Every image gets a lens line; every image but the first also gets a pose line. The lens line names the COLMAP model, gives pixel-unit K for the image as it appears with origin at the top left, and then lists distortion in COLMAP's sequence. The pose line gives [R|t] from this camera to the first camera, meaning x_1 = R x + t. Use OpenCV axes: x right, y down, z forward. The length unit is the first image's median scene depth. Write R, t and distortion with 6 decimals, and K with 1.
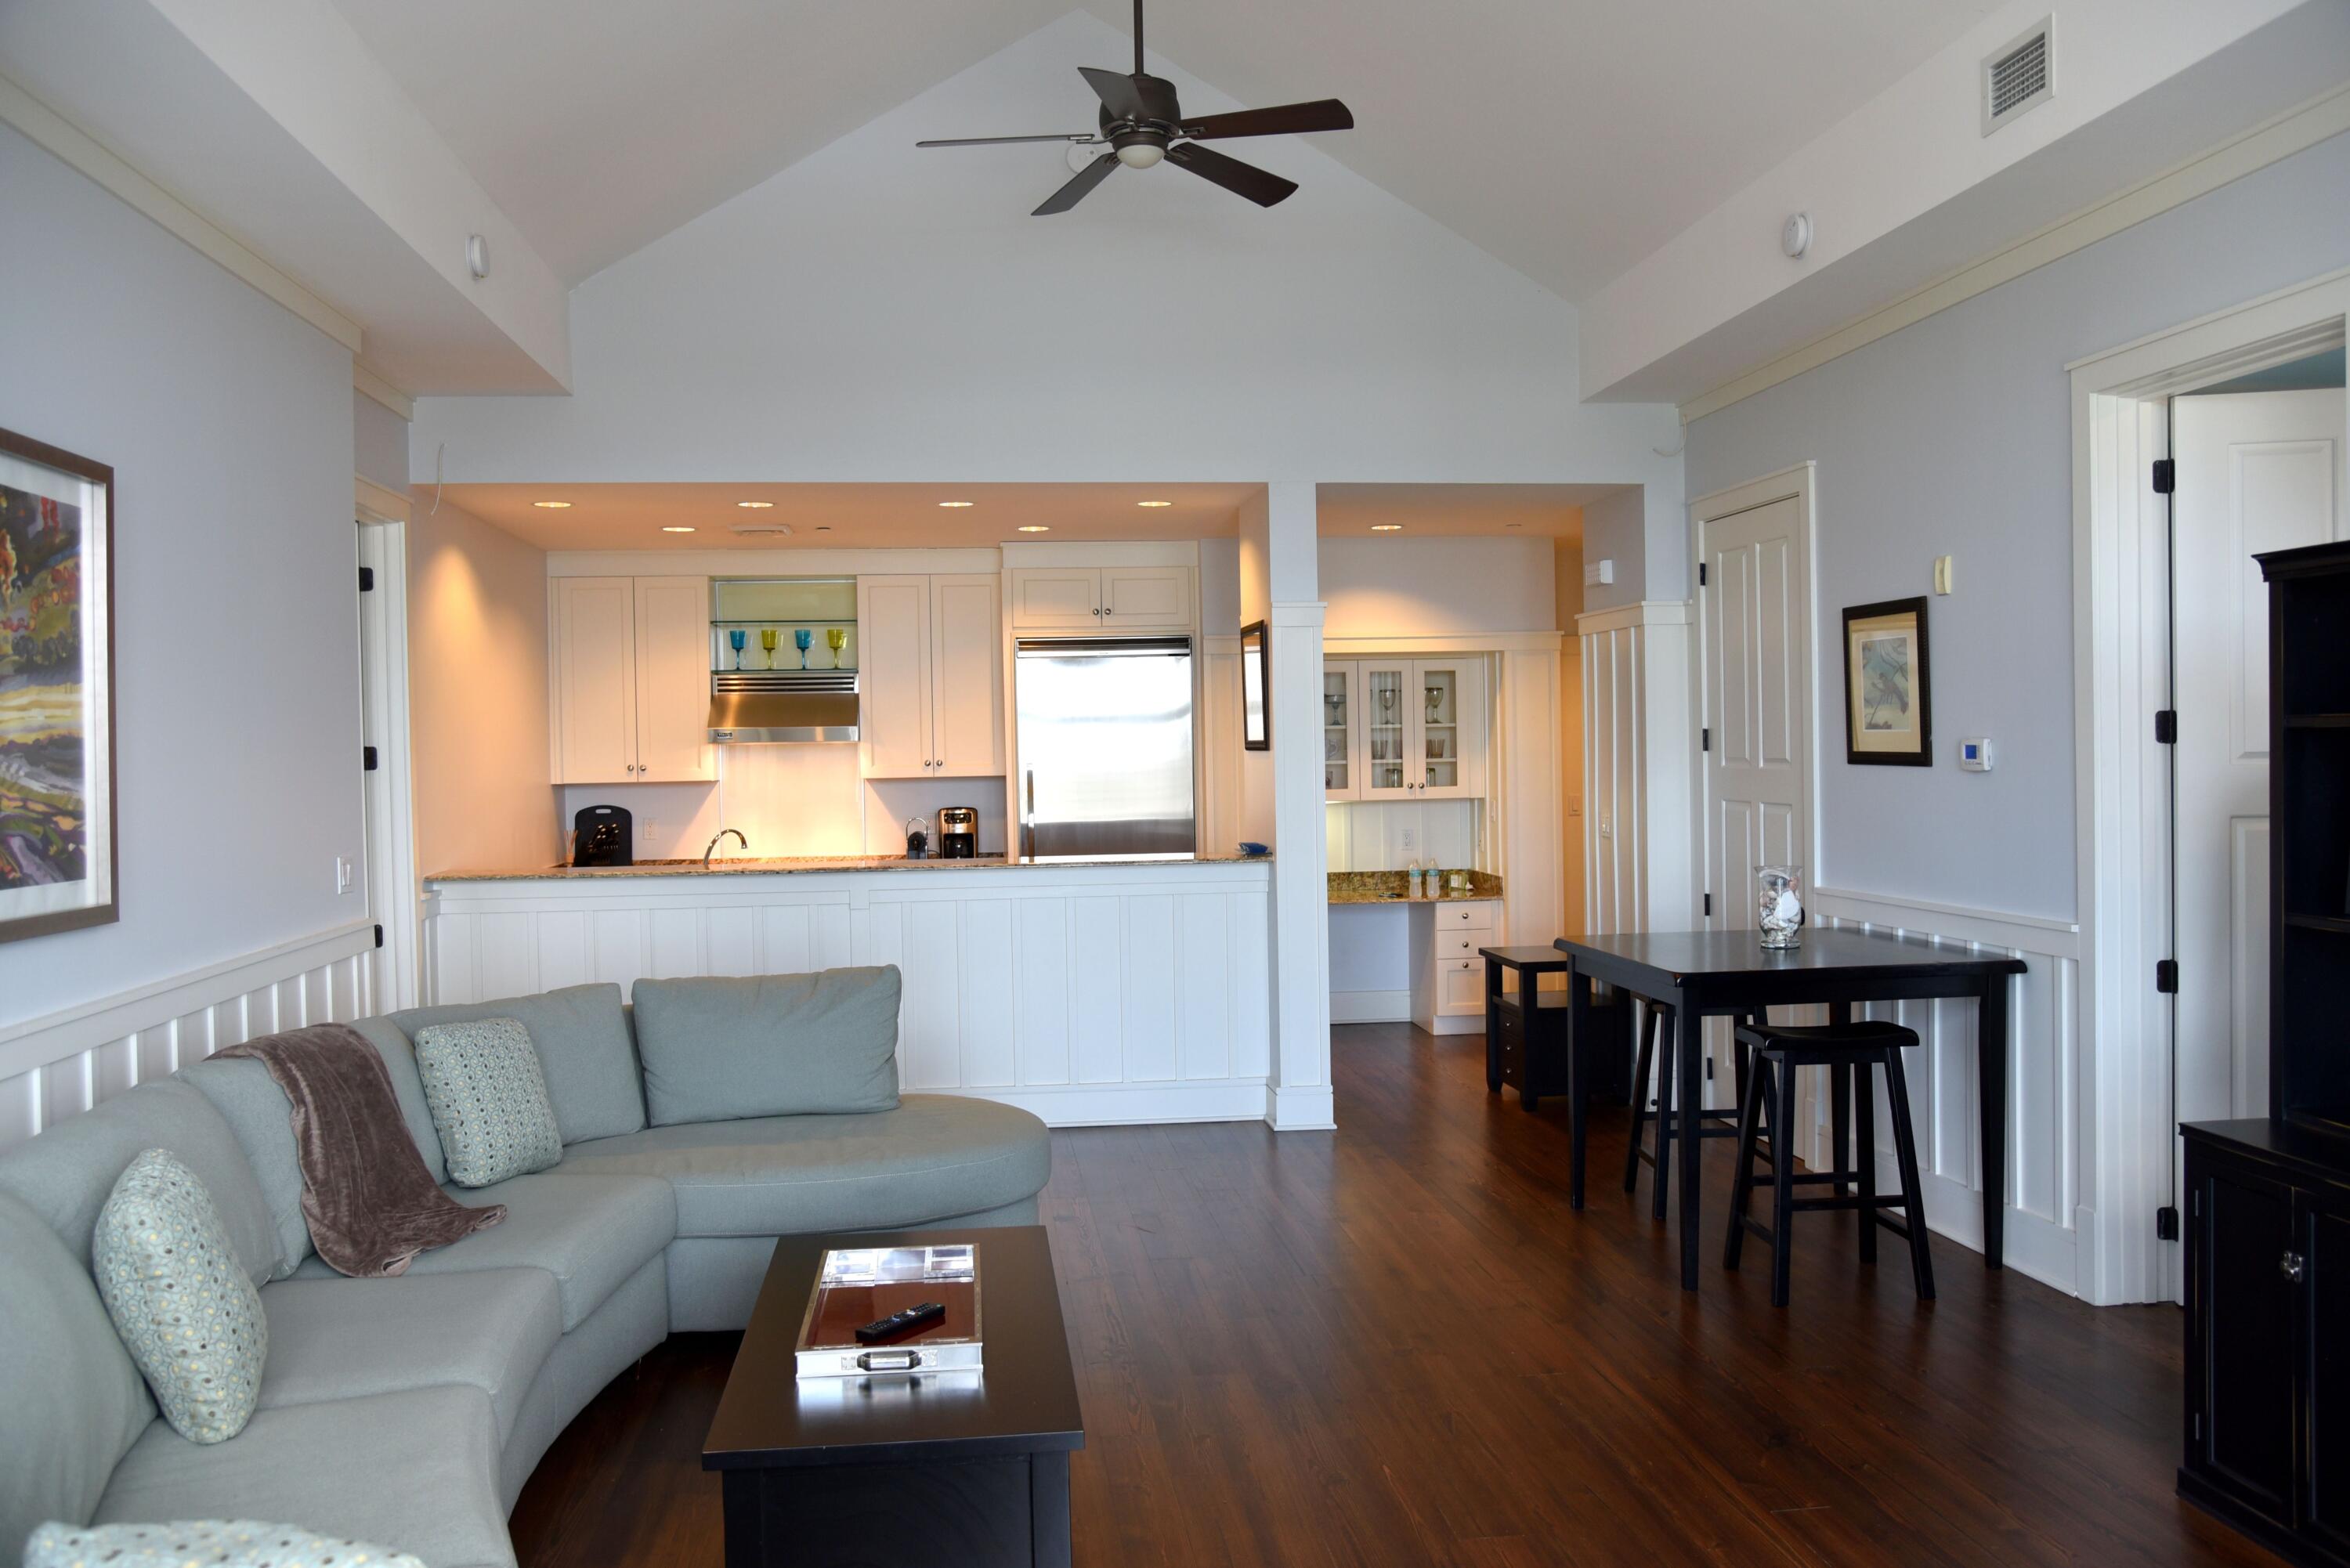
lens RADIAL K [[1820.5, 0, 1171.8], [0, 1820.5, 784.1], [0, 0, 1]] dist [-0.091696, 0.067258]
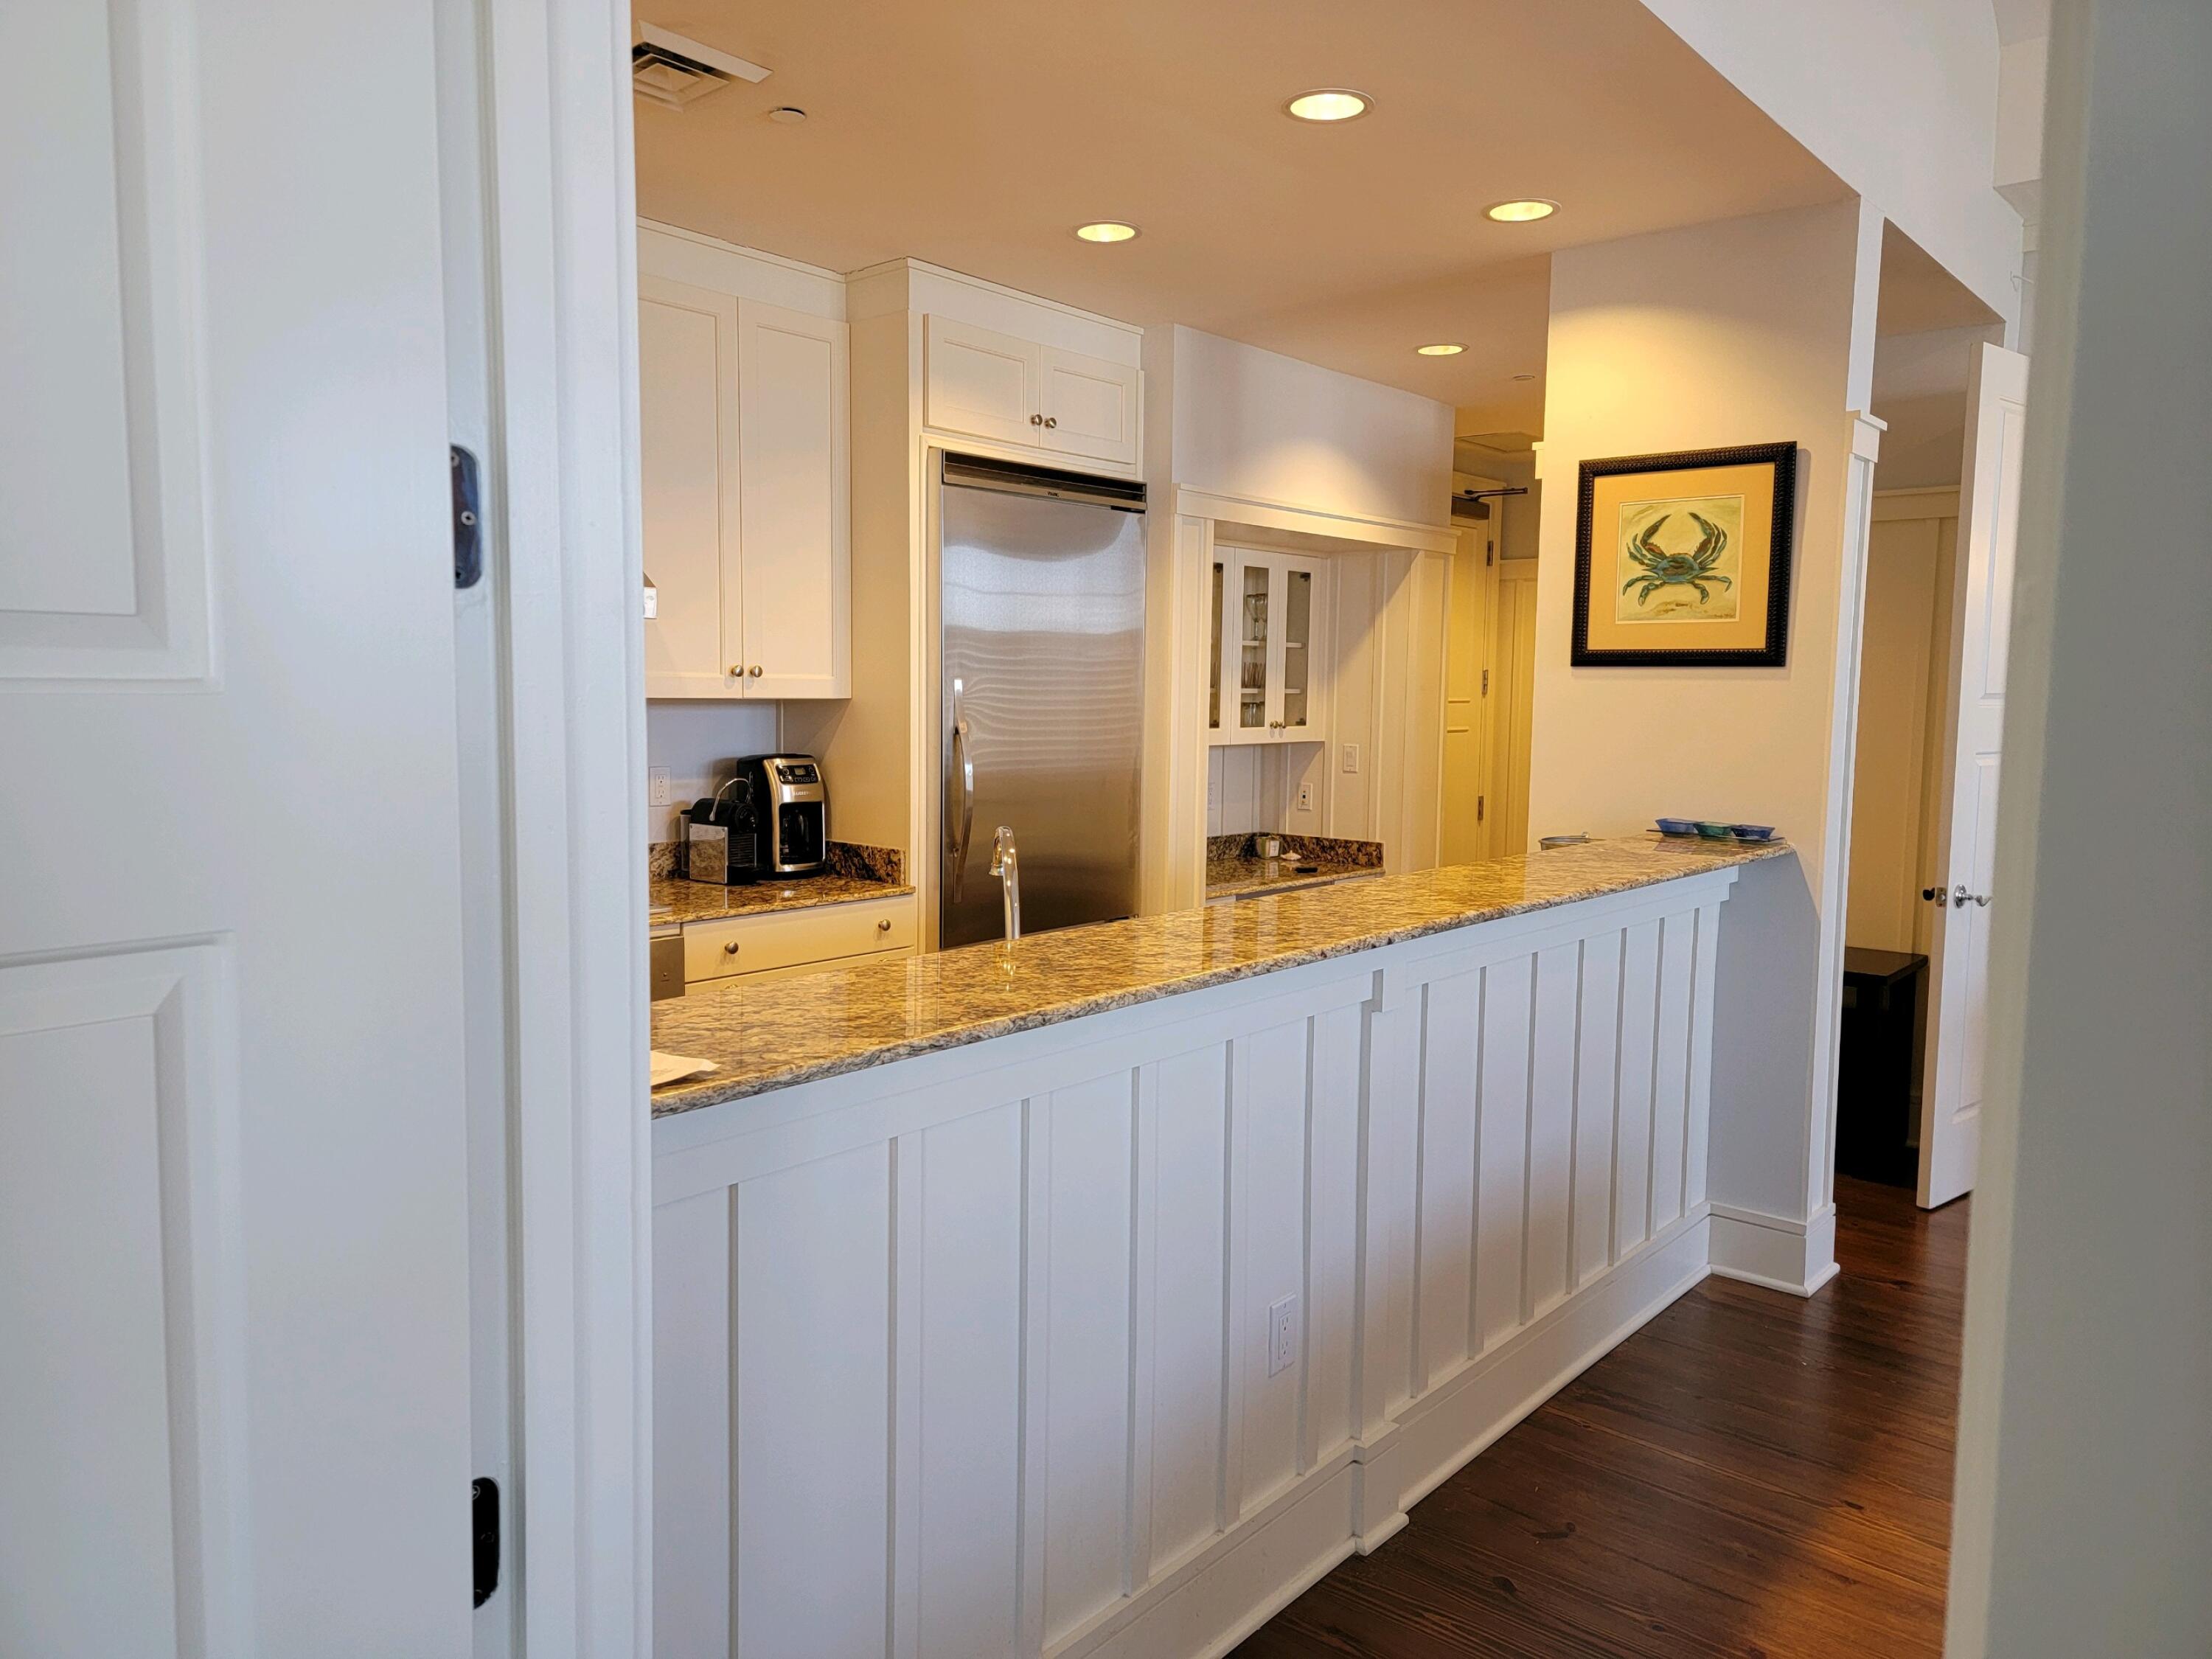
lens RADIAL K [[1525.6, 0, 1113.6], [0, 1525.6, 828.0], [0, 0, 1]] dist [0.084950, -0.075562]
pose [[0.733502, -0.035192, 0.678776, -0.449989], [-0.012051, 0.997828, 0.064756, 0.004340], [-0.679581, -0.055678, 0.731485, 0.767363]]
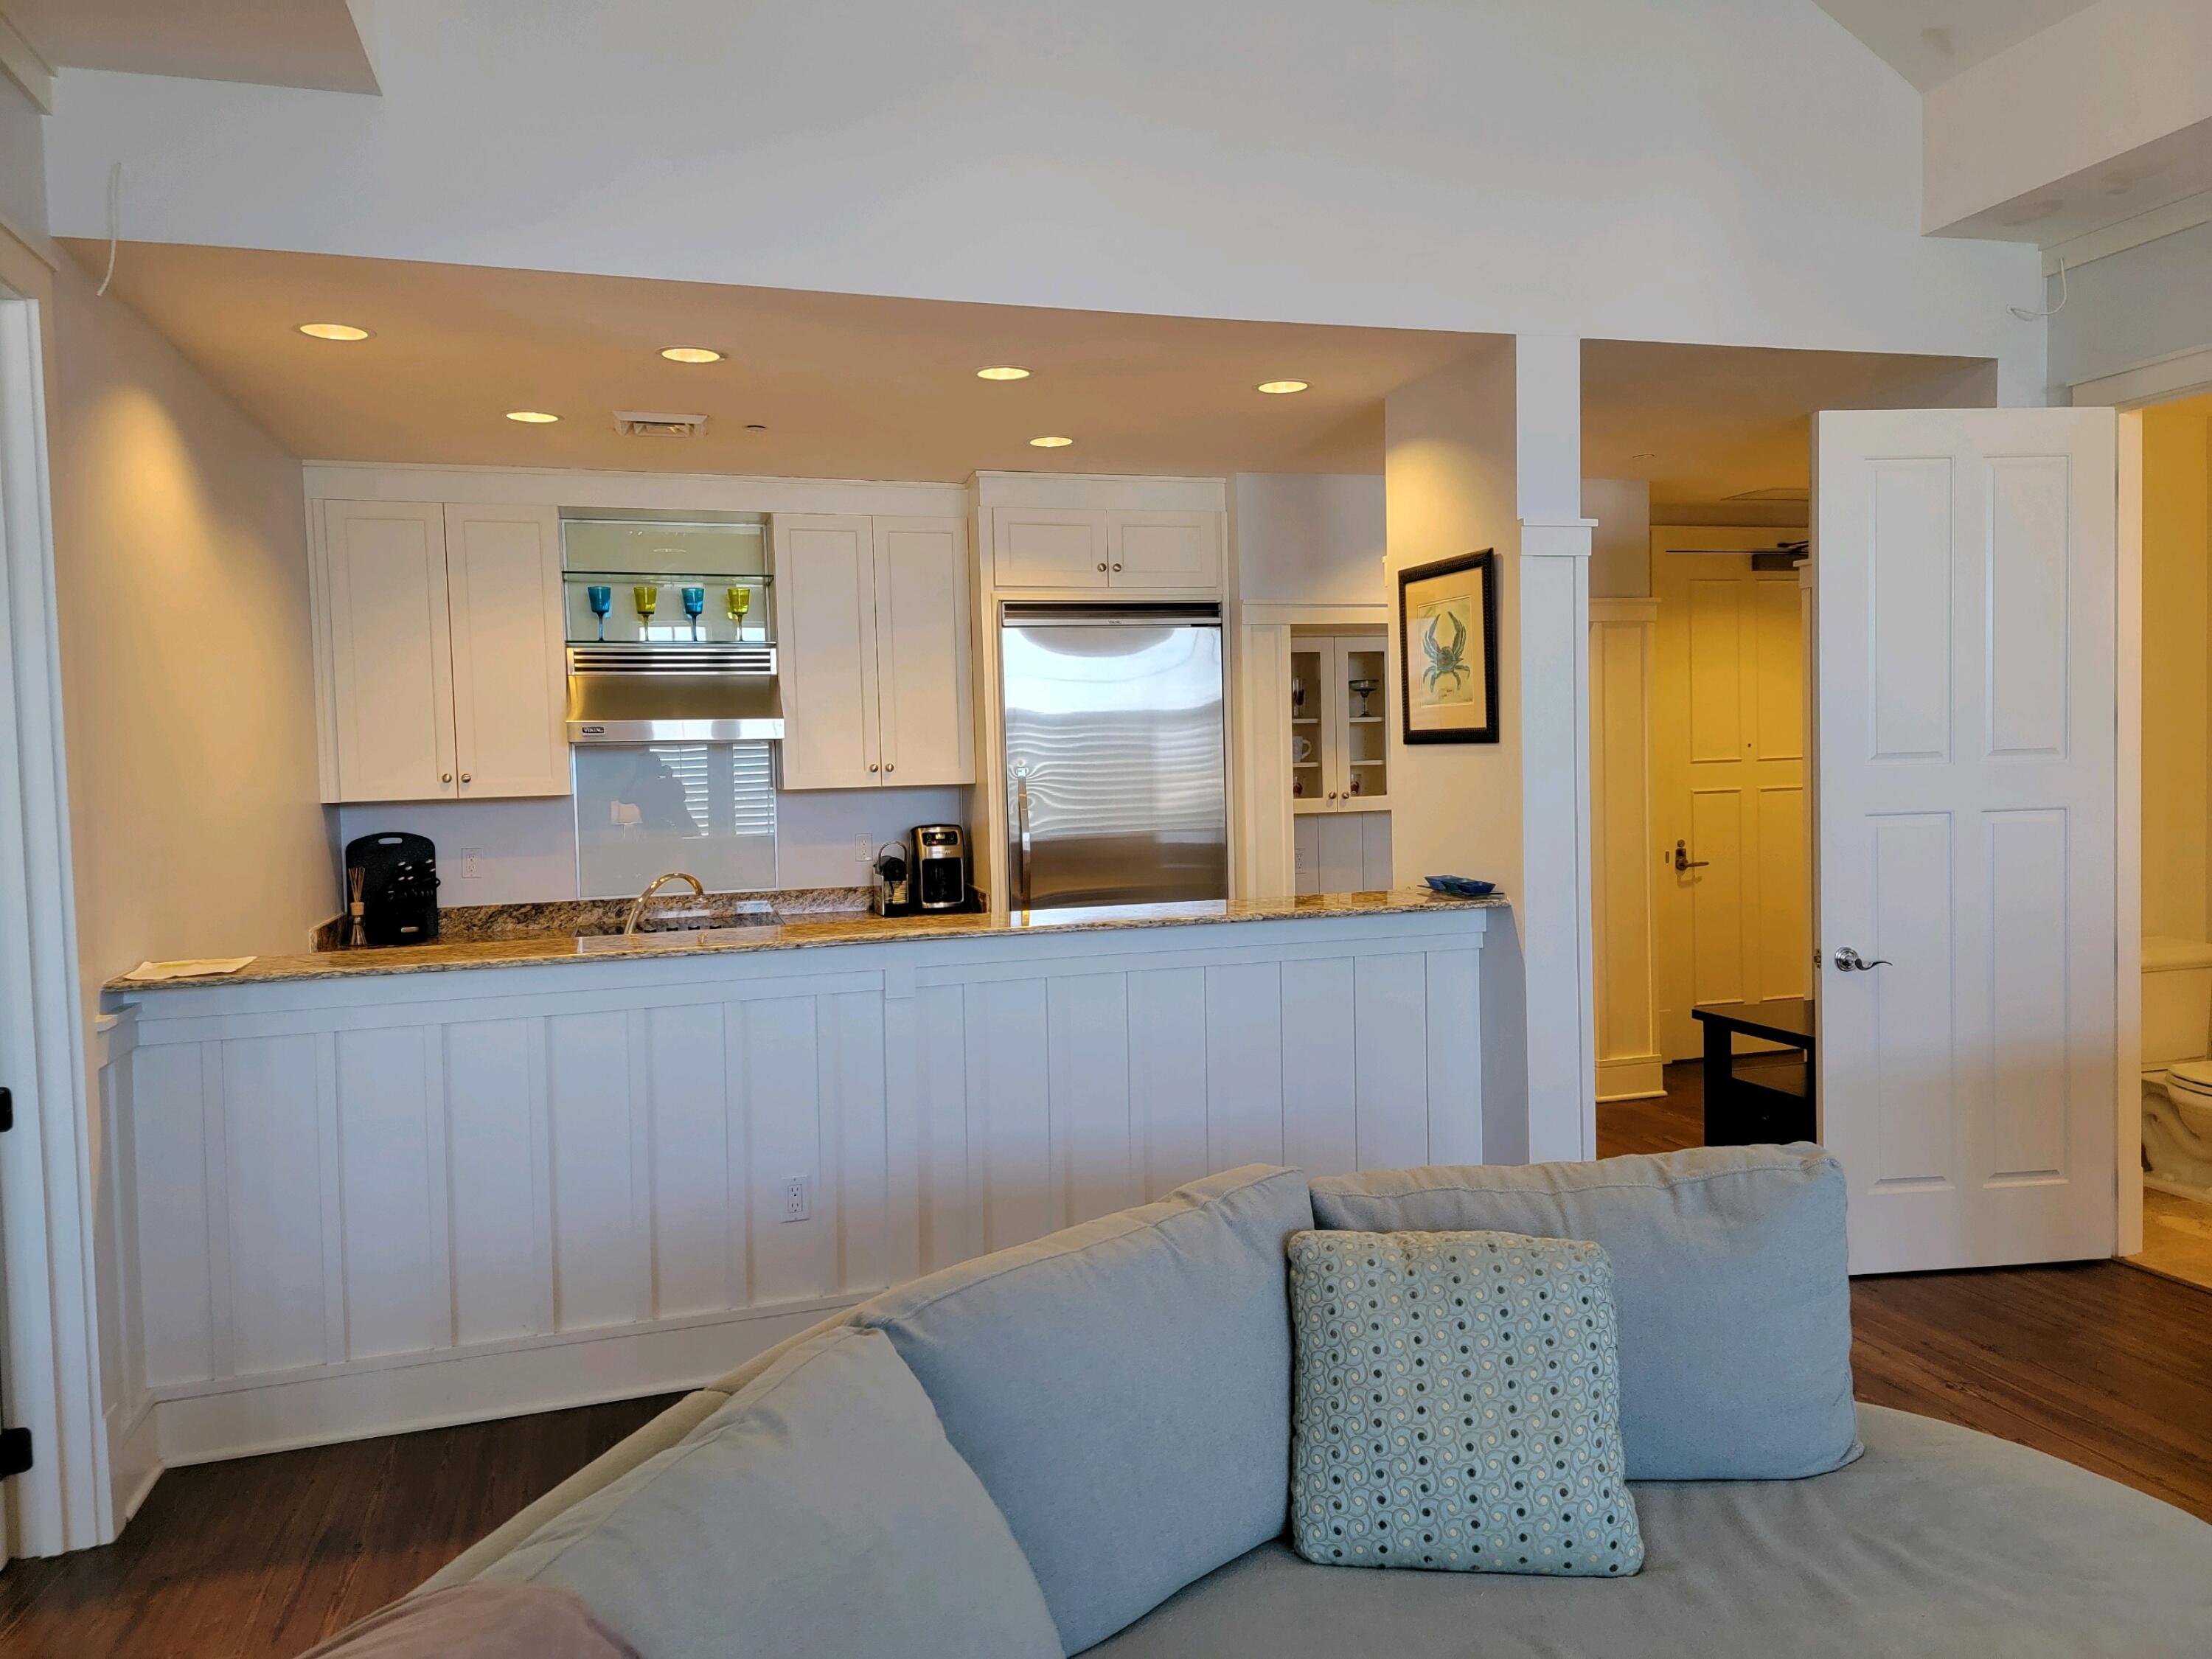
lens RADIAL K [[1525.6, 0, 1113.6], [0, 1525.6, 828.0], [0, 0, 1]] dist [0.084950, -0.075562]
pose [[0.985140, -0.016005, 0.171008, -0.184465], [0.011481, 0.999558, 0.027411, -0.003936], [-0.171372, -0.025040, 0.984888, 0.455409]]
